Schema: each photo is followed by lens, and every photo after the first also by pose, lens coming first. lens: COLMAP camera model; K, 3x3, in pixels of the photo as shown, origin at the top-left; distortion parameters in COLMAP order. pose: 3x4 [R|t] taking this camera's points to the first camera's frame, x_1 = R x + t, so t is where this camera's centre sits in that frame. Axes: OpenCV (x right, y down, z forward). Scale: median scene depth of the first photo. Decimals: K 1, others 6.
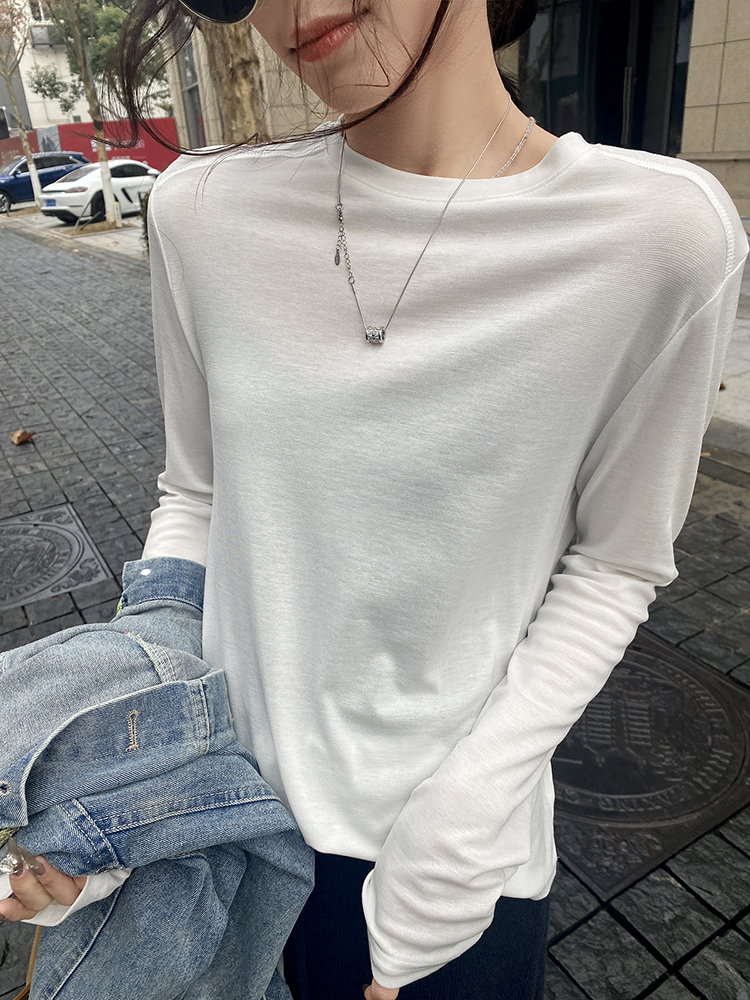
lens RADIAL K [[792.5, 0, 375.0], [0, 792.5, 500.0], [0, 0, 1]] dist [-0.000046, 0.004885]
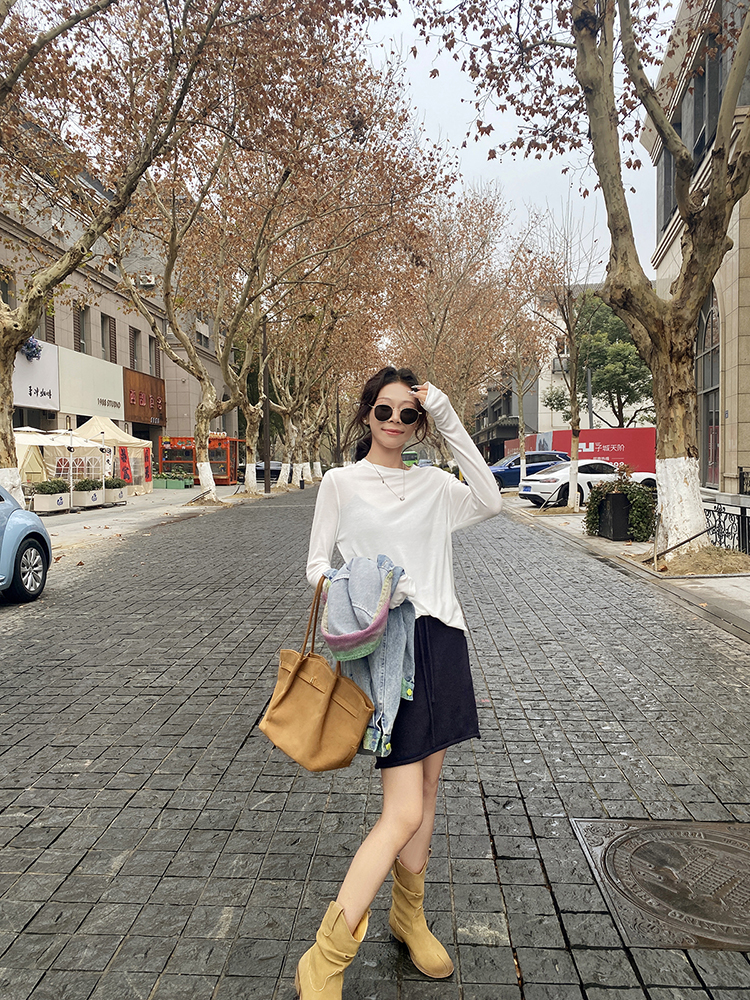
lens RADIAL K [[792.5, 0, 375.0], [0, 792.5, 500.0], [0, 0, 1]] dist [-0.000046, 0.004885]
pose [[0.829736, 0.081305, -0.552203, 0.073249], [-0.267673, 0.926109, -0.265846, 0.029677], [0.489786, 0.368392, 0.790188, -0.076109]]
